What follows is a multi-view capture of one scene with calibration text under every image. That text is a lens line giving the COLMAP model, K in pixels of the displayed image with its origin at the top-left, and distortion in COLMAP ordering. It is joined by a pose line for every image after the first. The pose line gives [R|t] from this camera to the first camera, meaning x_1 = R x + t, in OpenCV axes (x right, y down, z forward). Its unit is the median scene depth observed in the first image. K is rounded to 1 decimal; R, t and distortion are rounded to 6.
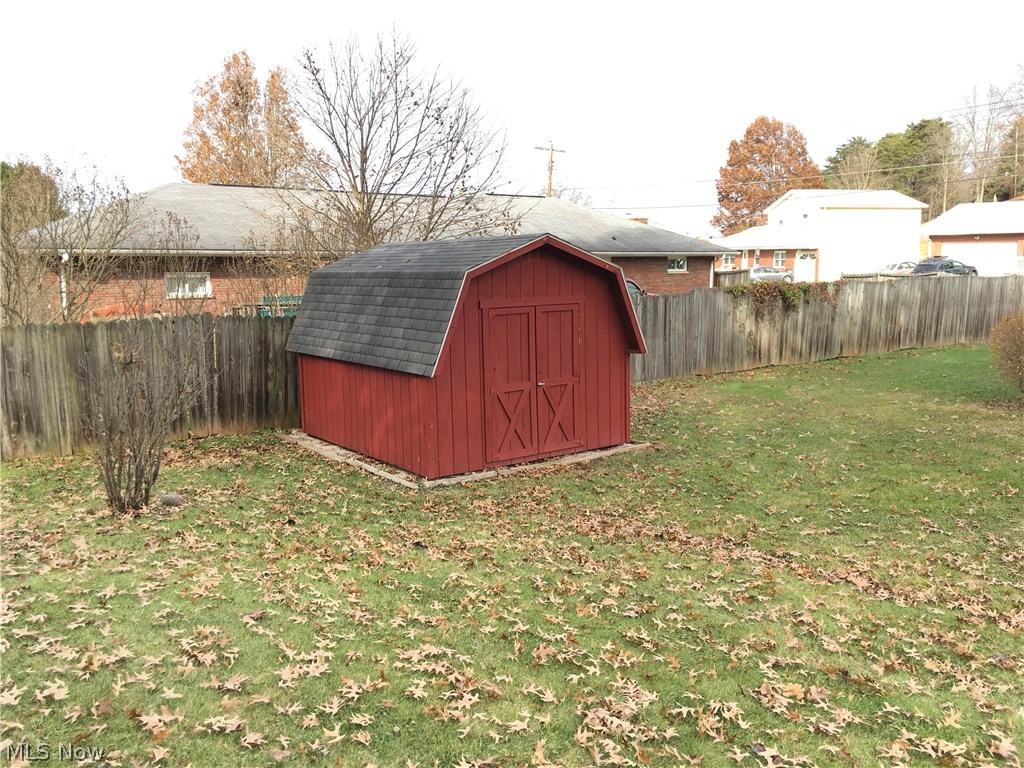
lens RADIAL K [[878.0, 0, 510.9], [0, 878.0, 382.4], [0, 0, 1]] dist [0.066090, -0.067858]
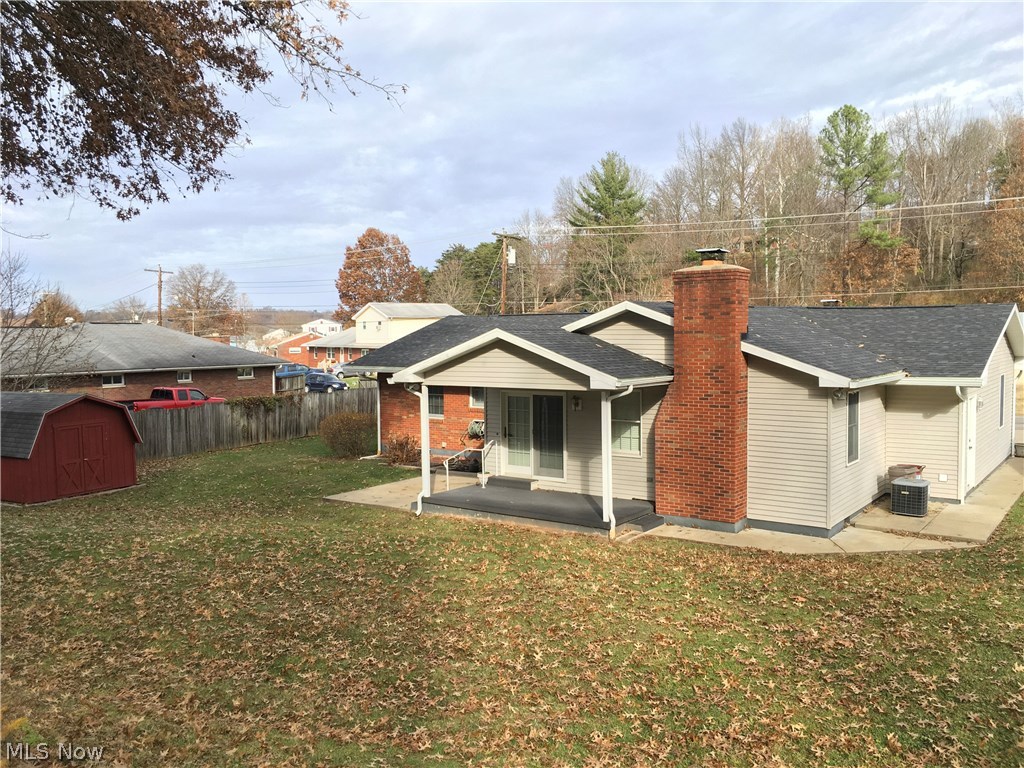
lens RADIAL K [[878.0, 0, 512.1], [0, 878.0, 385.1], [0, 0, 1]] dist [0.066090, -0.067858]
pose [[0.928632, -0.026839, 0.370030, 0.116075], [0.057981, 0.995623, -0.073297, 0.023294], [-0.366444, 0.089520, 0.926124, -0.833900]]
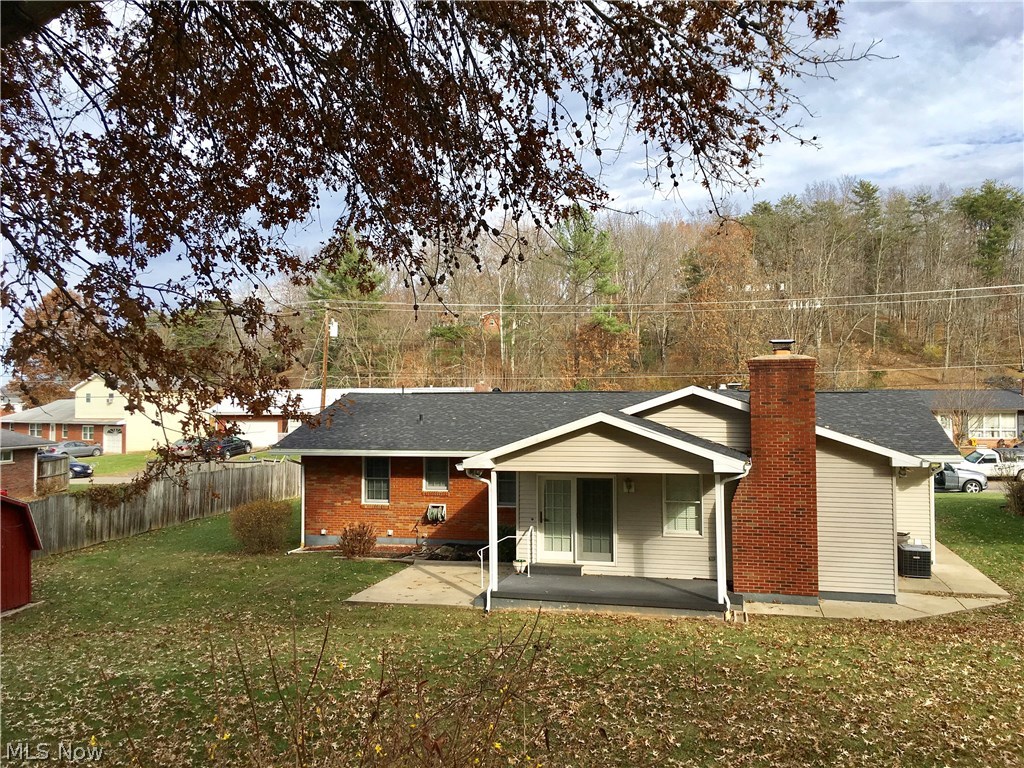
lens RADIAL K [[878.0, 0, 512.3], [0, 878.0, 382.7], [0, 0, 1]] dist [0.066090, -0.067858]
pose [[0.732537, 0.014987, 0.680562, -0.225797], [0.098671, 0.986862, -0.127939, -0.024665], [-0.673538, 0.160871, 0.721434, -0.594211]]
